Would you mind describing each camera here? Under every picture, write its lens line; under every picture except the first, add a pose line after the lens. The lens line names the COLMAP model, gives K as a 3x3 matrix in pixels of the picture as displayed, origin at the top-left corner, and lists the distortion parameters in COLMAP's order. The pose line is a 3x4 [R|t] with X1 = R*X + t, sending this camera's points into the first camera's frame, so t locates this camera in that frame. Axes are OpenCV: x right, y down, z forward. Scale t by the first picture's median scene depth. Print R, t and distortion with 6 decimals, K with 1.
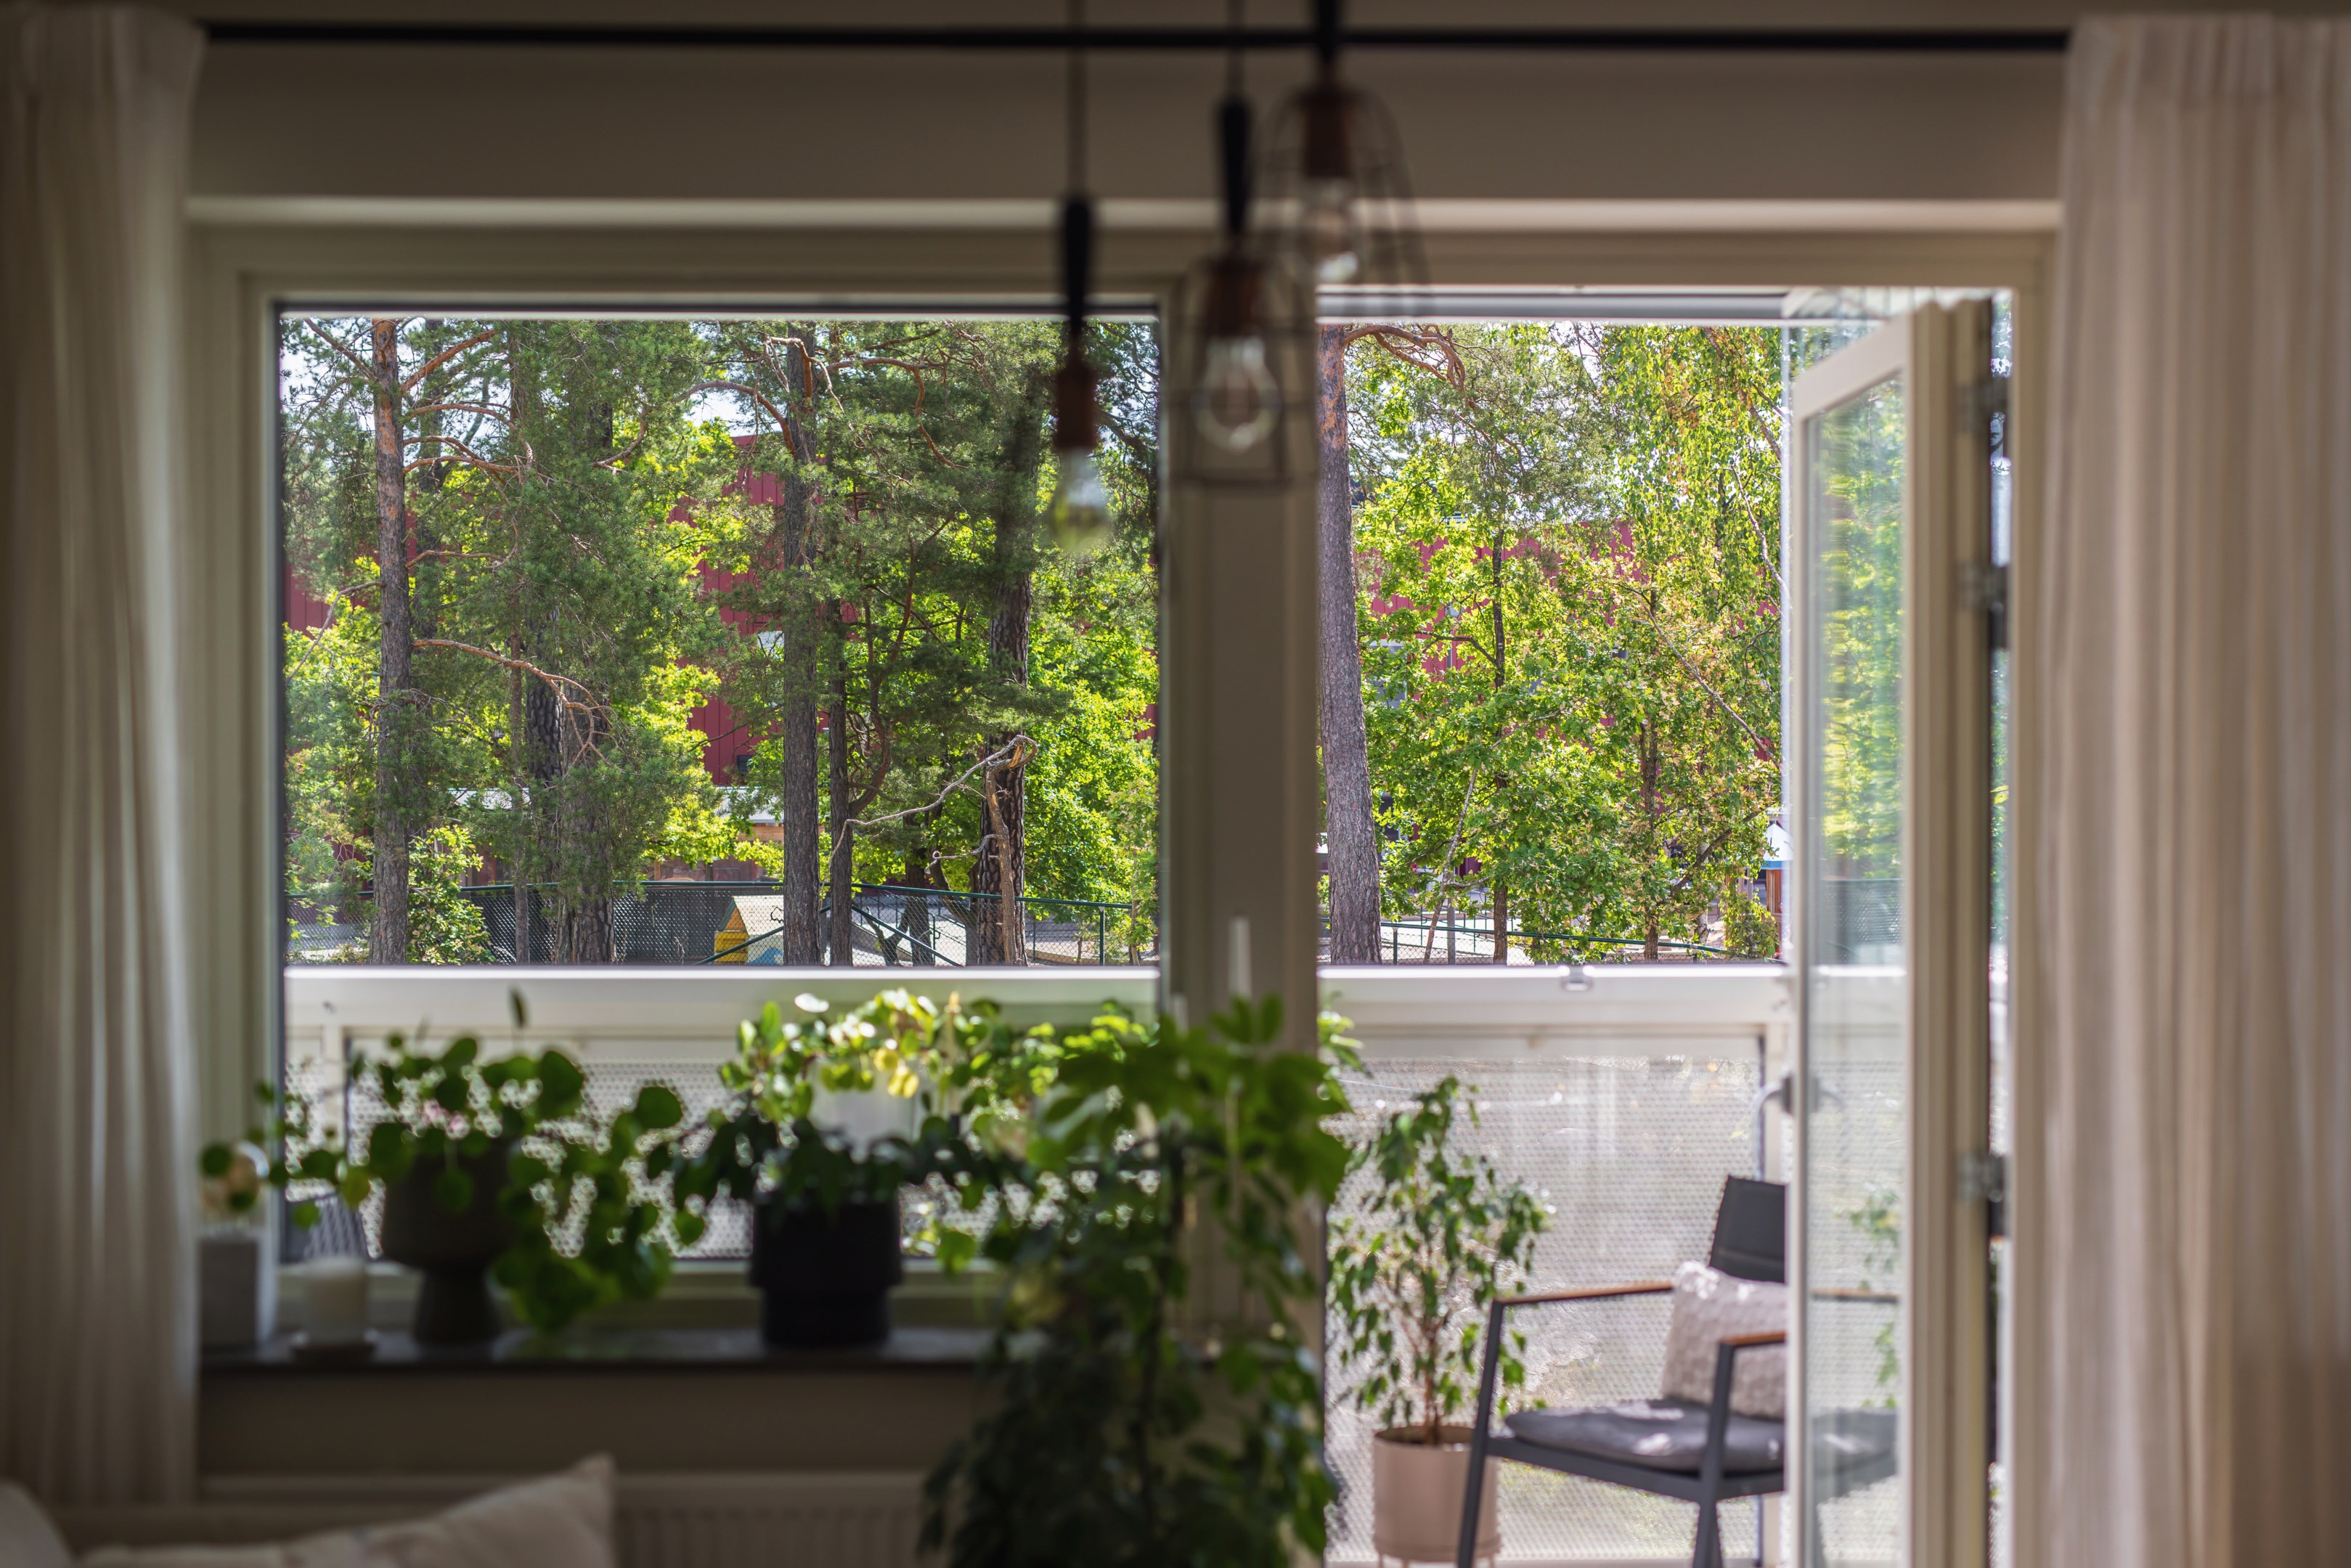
lens RADIAL K [[3258.1, 0, 1183.2], [0, 3258.1, 778.5], [0, 0, 1]] dist [0.026579, 0.000000]
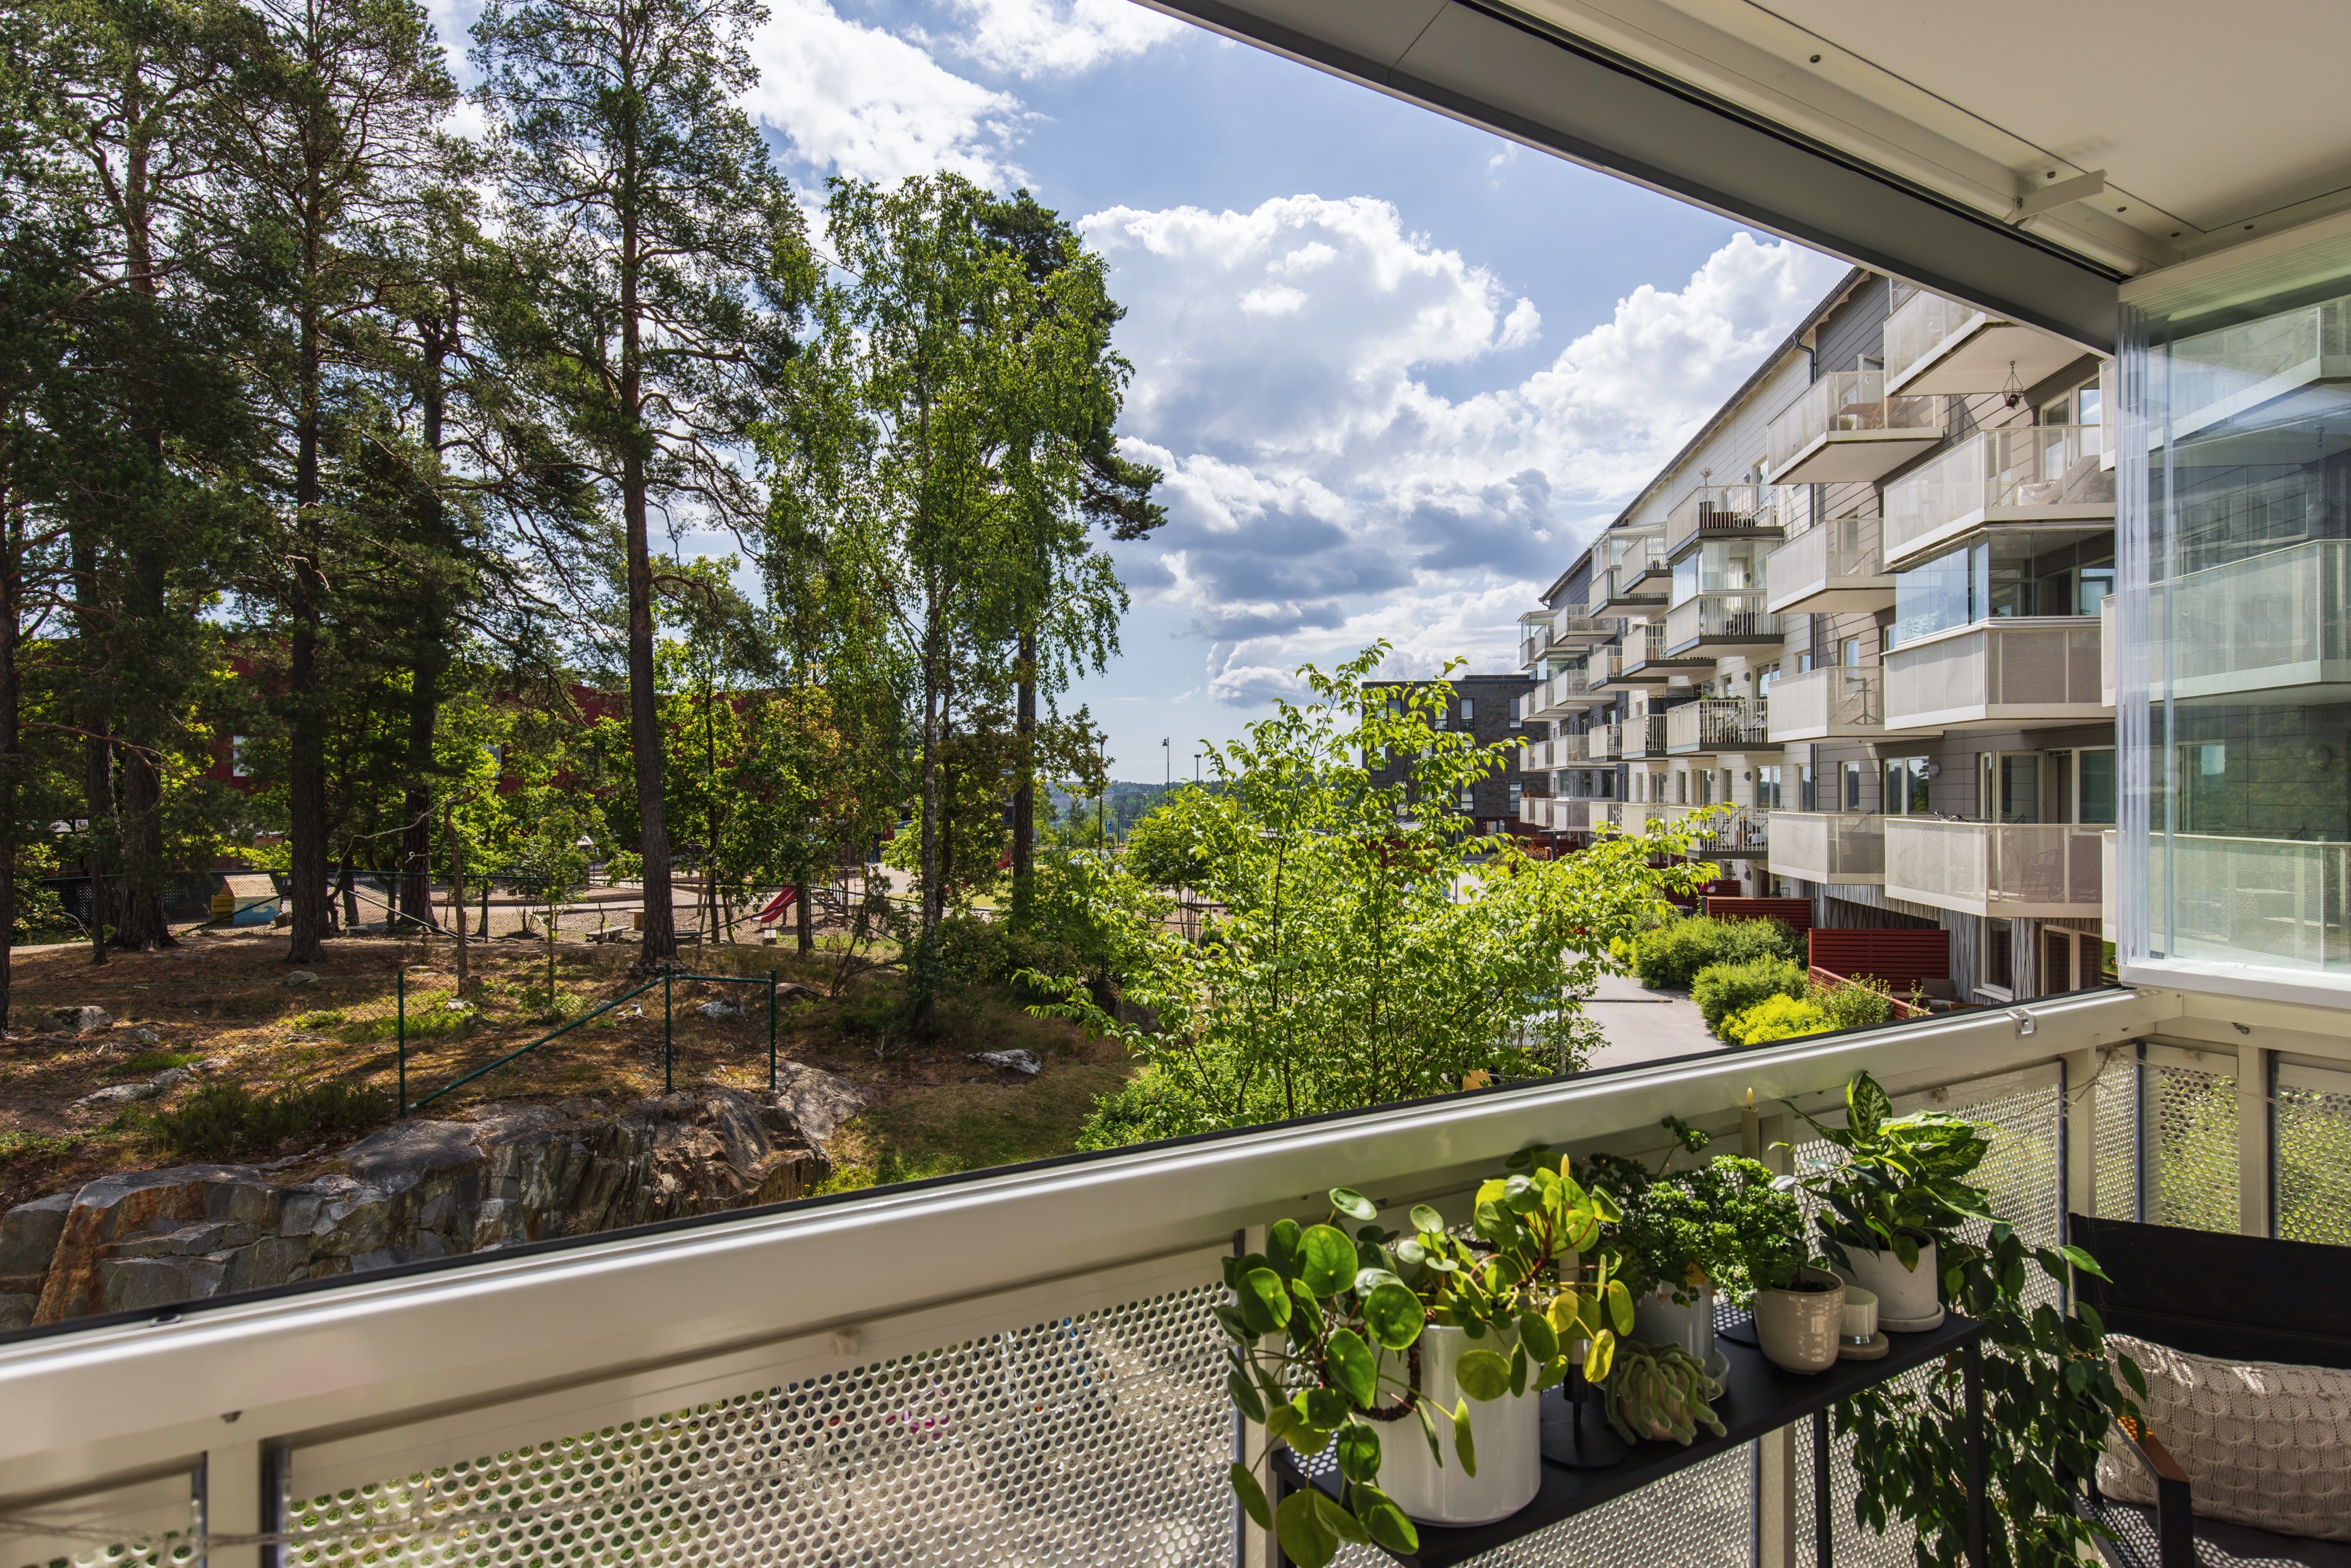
lens RADIAL K [[1292.7, 0, 1180.2], [0, 1292.7, 780.4], [0, 0, 1]] dist [0.006427, 0.003919]
pose [[0.868975, -0.002988, 0.494846, -0.045164], [0.012370, 0.999800, -0.015685, -0.000258], [-0.494701, 0.019752, 0.868839, 0.130105]]
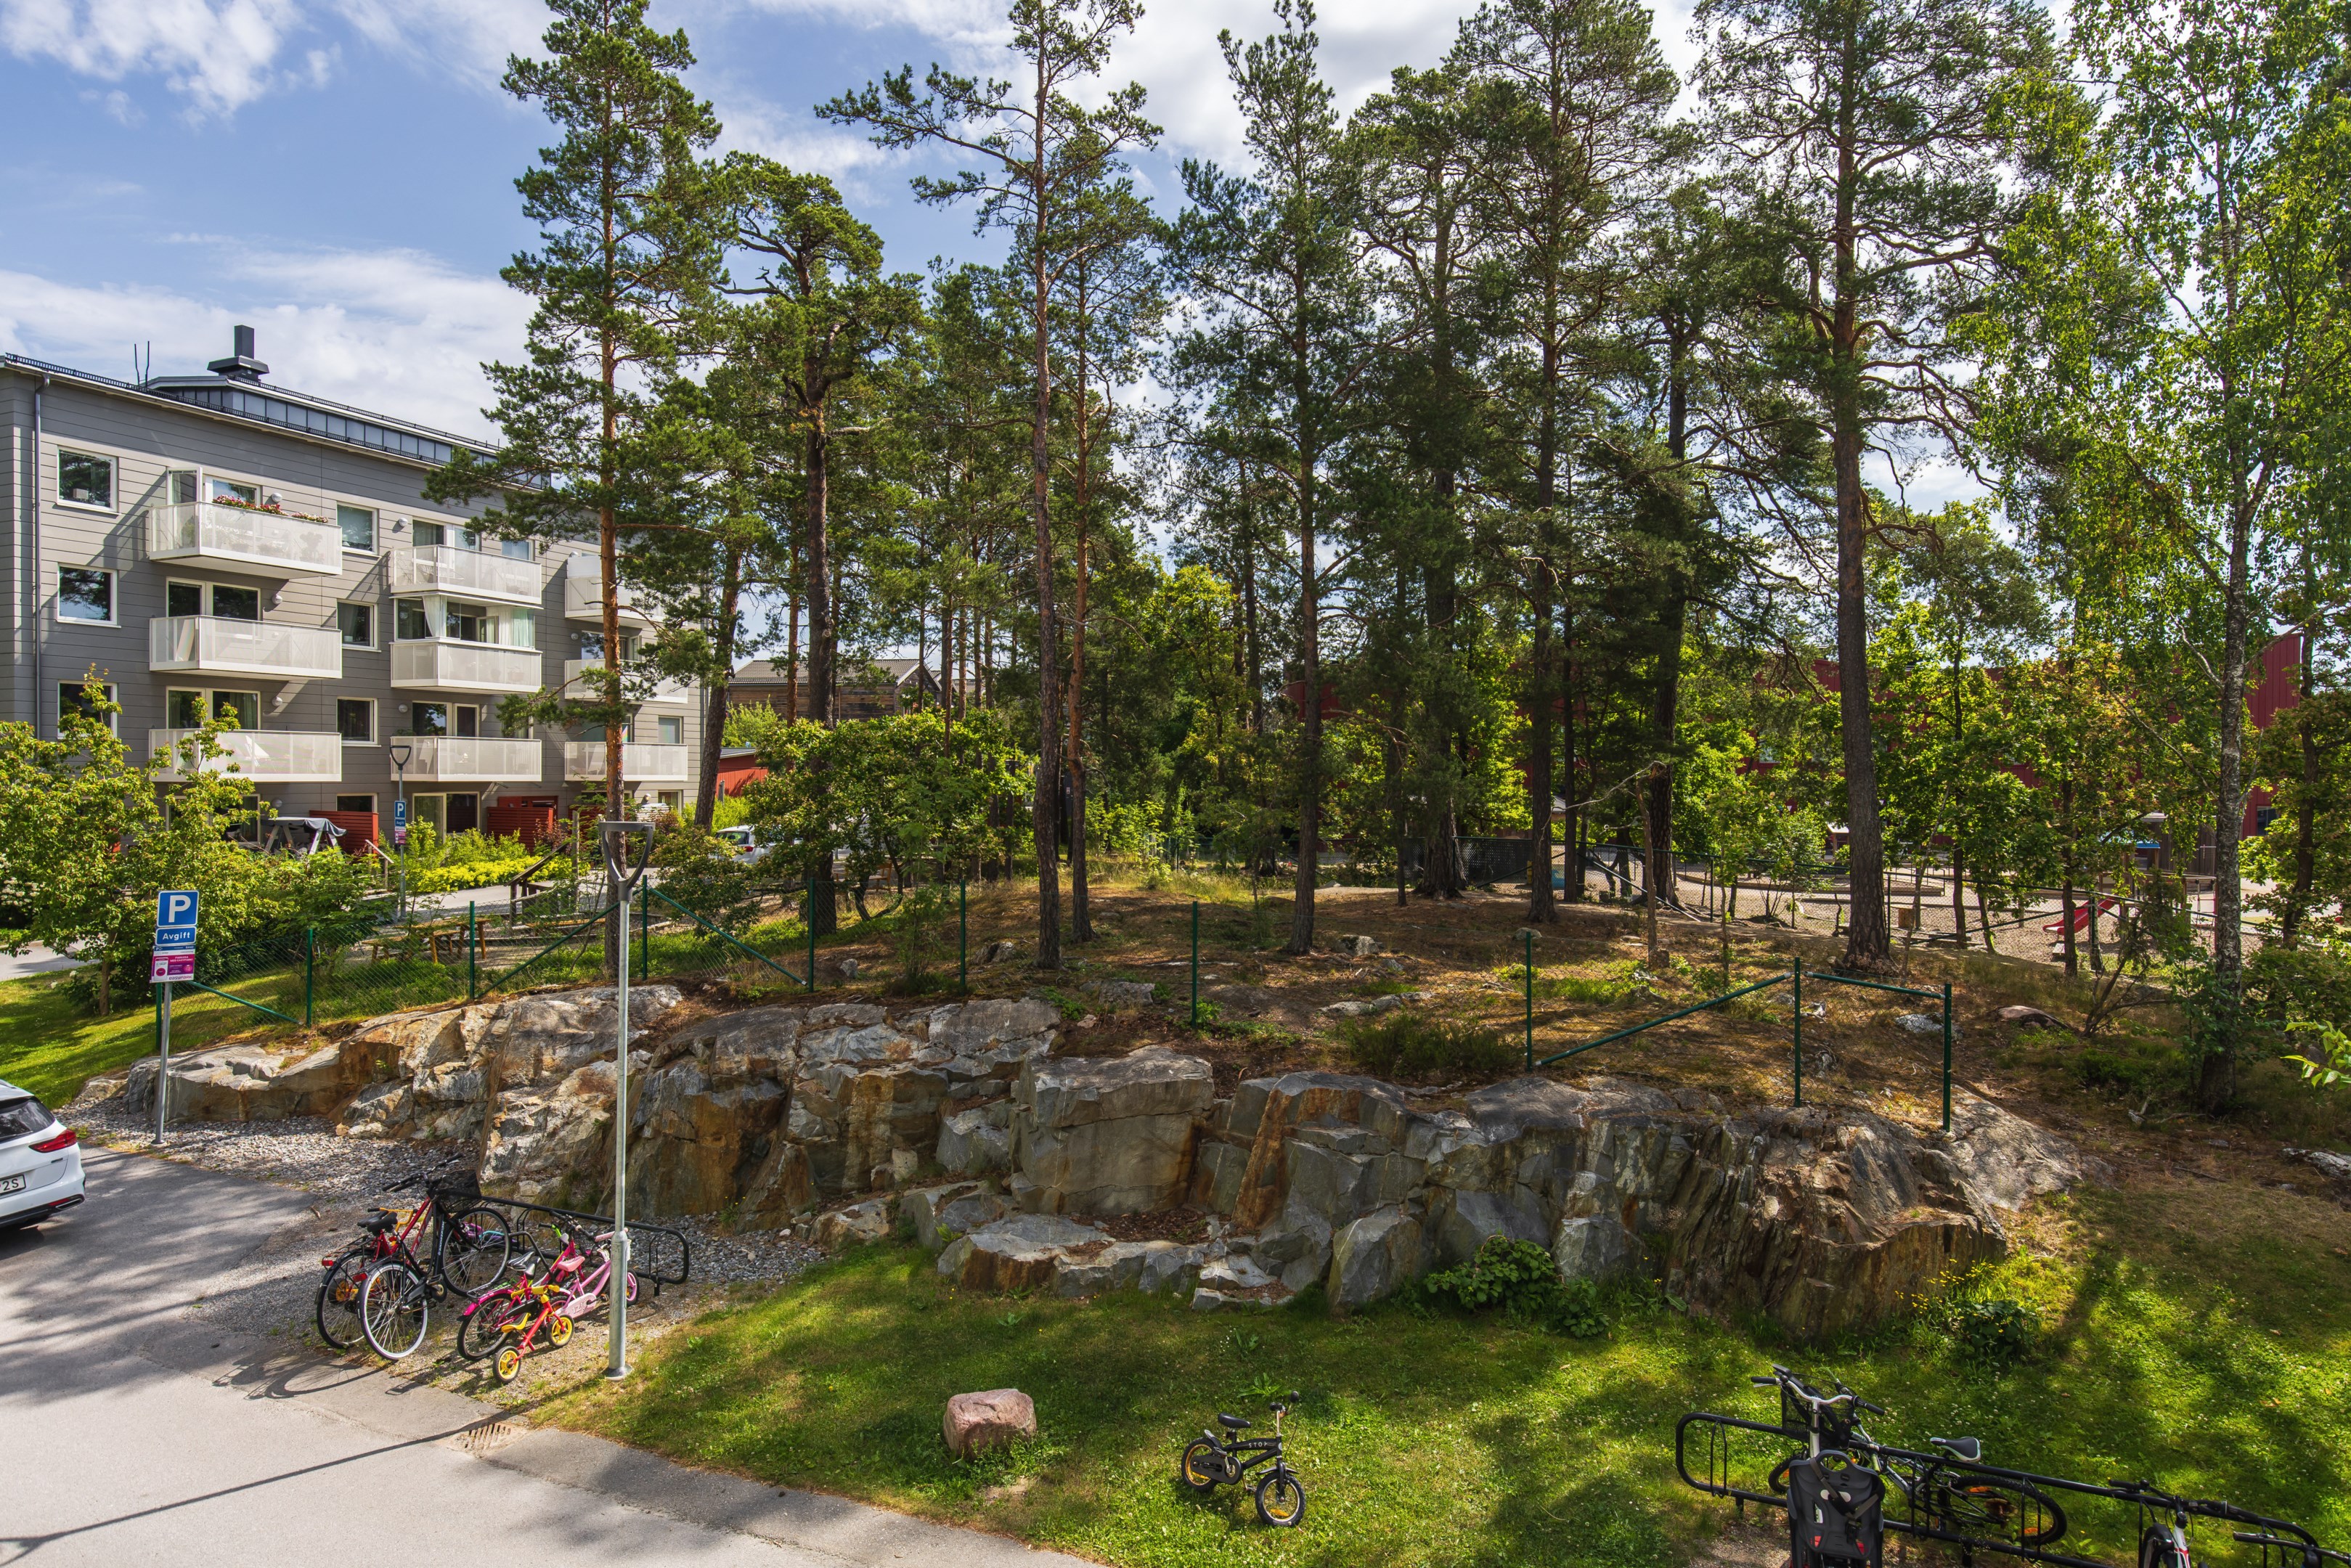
lens RADIAL K [[1292.7, 0, 1165.4], [0, 1292.7, 784.6], [0, 0, 1]] dist [0.006427, 0.003919]
pose [[0.905877, 0.004564, -0.423516, 0.005116], [-0.008275, 0.999942, -0.006924, 0.004567], [0.423459, 0.009777, 0.905862, 0.164139]]
